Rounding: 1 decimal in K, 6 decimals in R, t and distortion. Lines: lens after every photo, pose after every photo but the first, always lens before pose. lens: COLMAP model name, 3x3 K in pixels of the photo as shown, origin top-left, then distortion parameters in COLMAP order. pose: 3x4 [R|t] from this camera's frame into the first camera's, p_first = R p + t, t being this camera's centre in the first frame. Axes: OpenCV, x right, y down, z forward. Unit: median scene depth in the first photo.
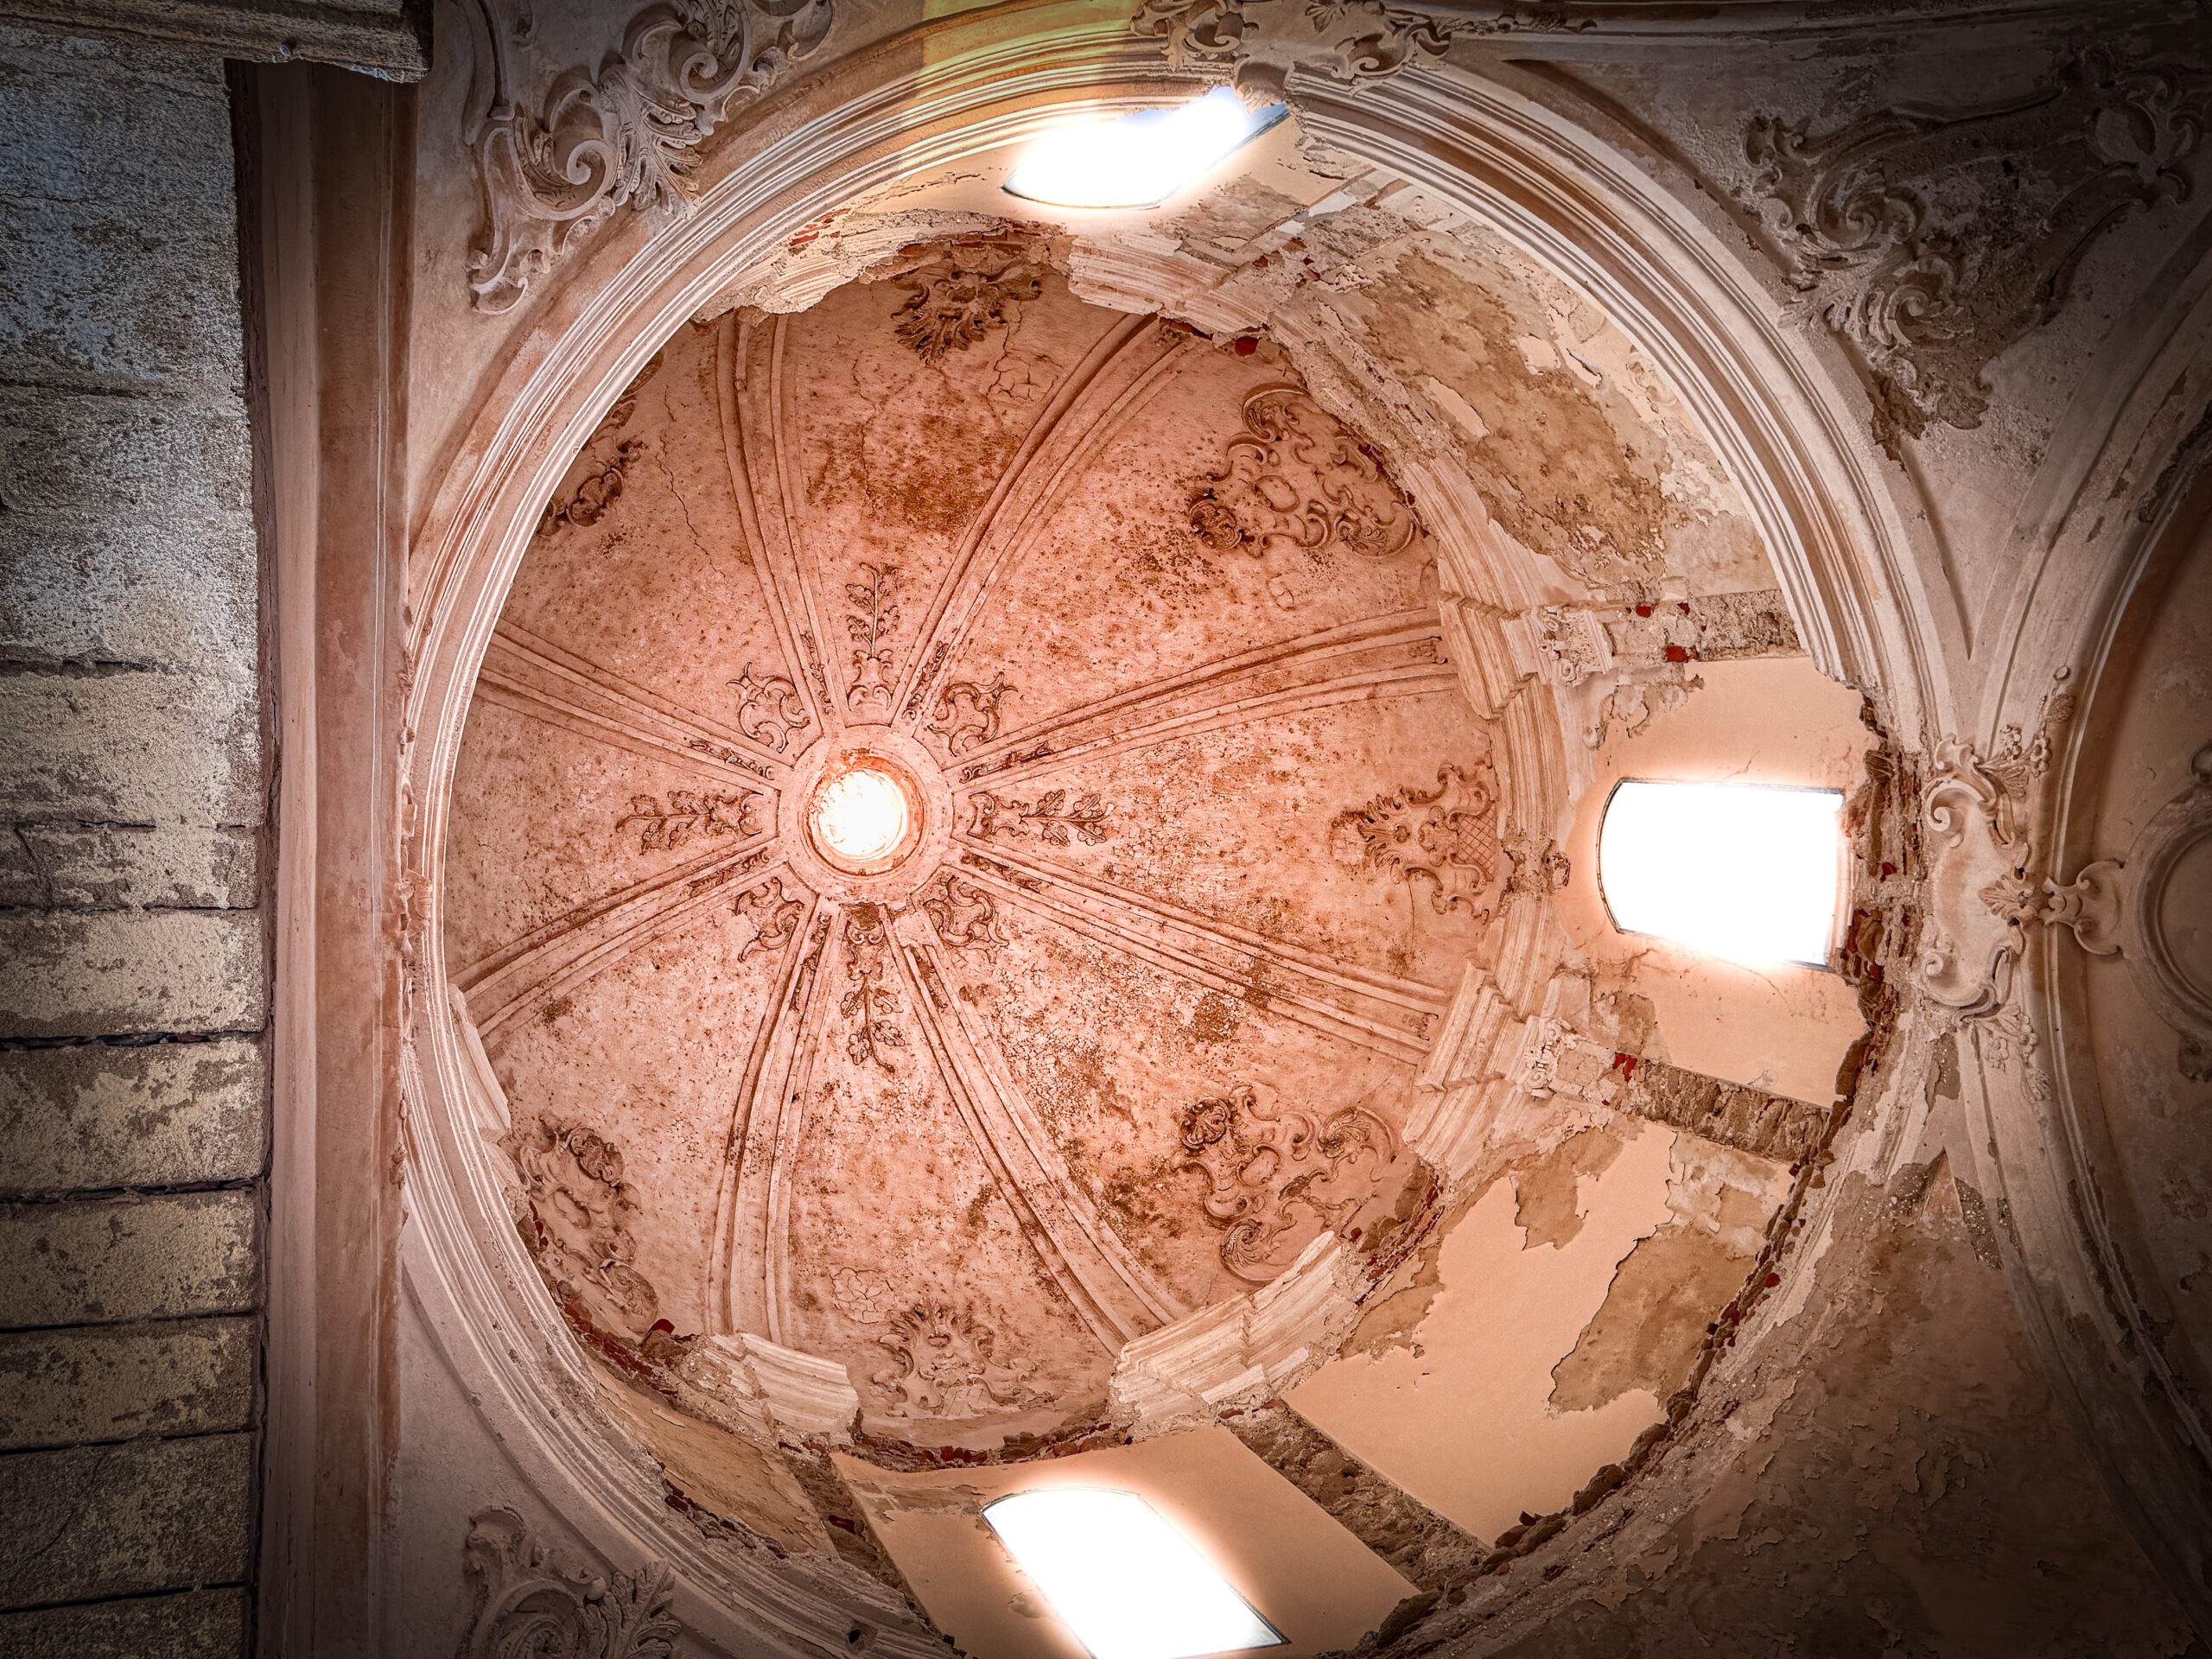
lens RADIAL K [[2192.5, 0, 1106.3], [0, 2192.5, 779.1], [0, 0, 1]] dist [0.031609, 0.000407]
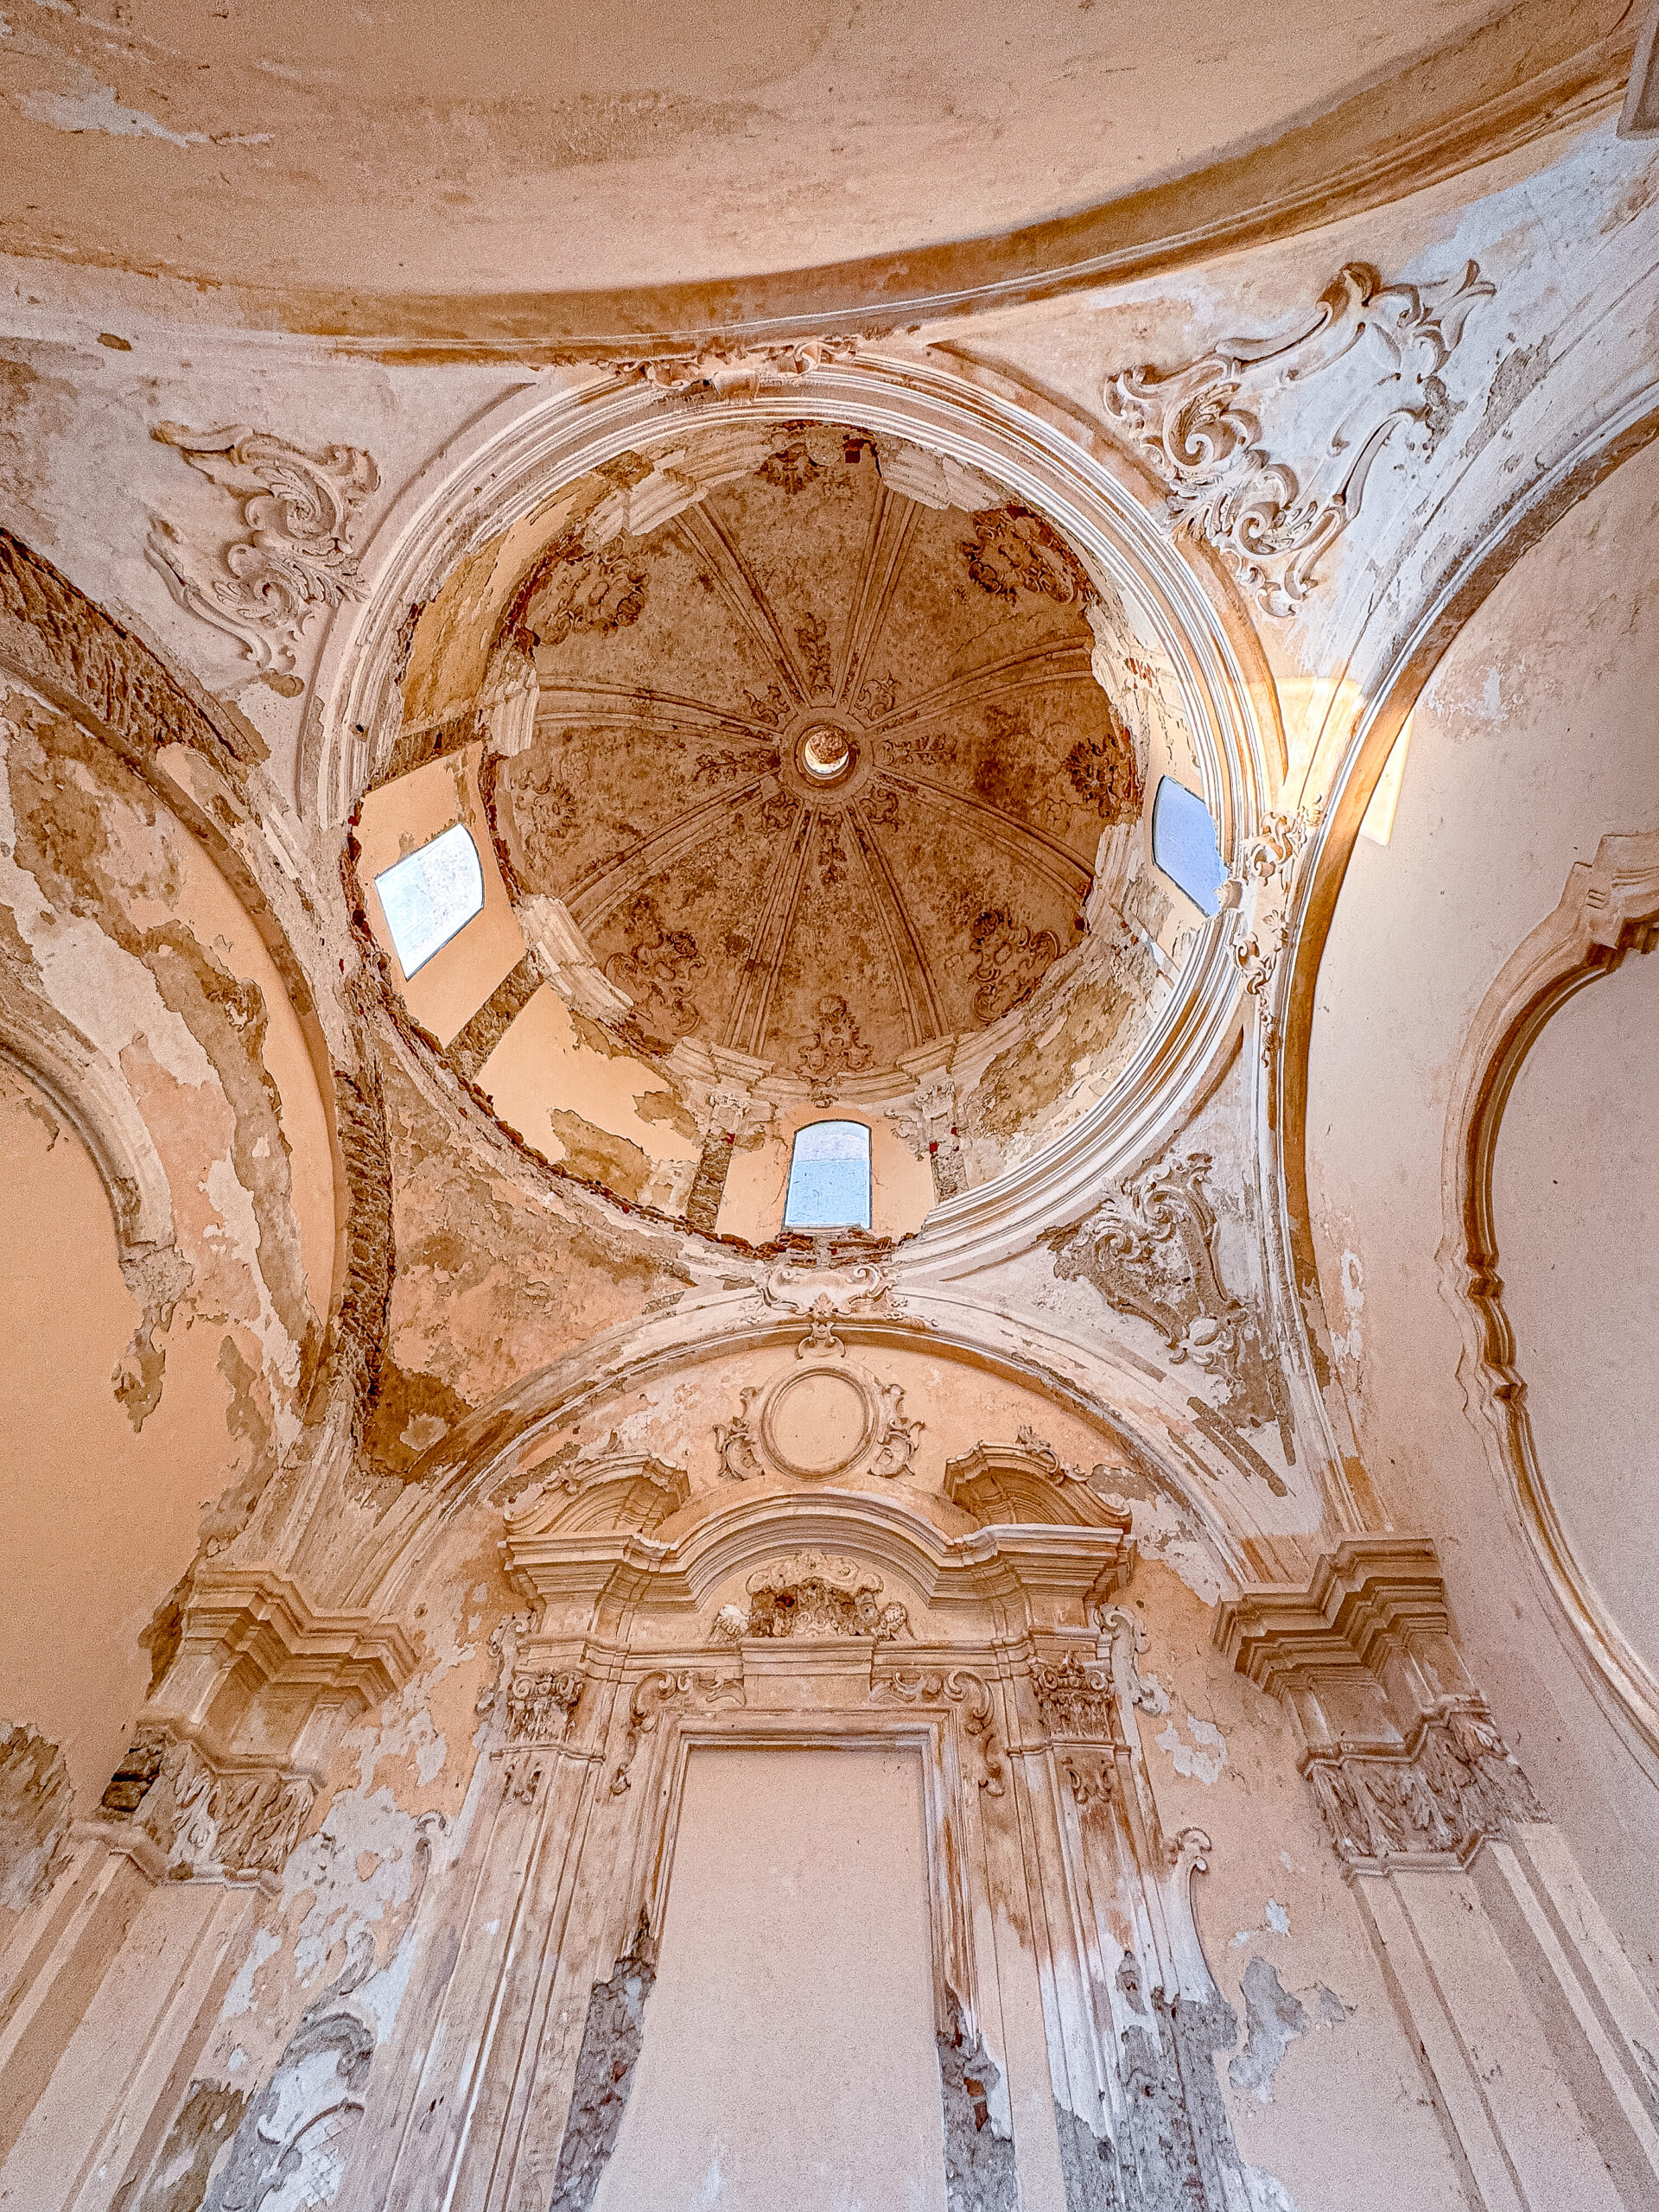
lens RADIAL K [[783.5, 0, 862.3], [0, 783.5, 1199.4], [0, 0, 1]] dist [-0.000816, 0.000177]
pose [[0.075733, 0.973164, 0.217292, 0.145454], [-0.997056, 0.071285, 0.028247, -0.008827], [0.011999, -0.218791, 0.975698, 0.289517]]
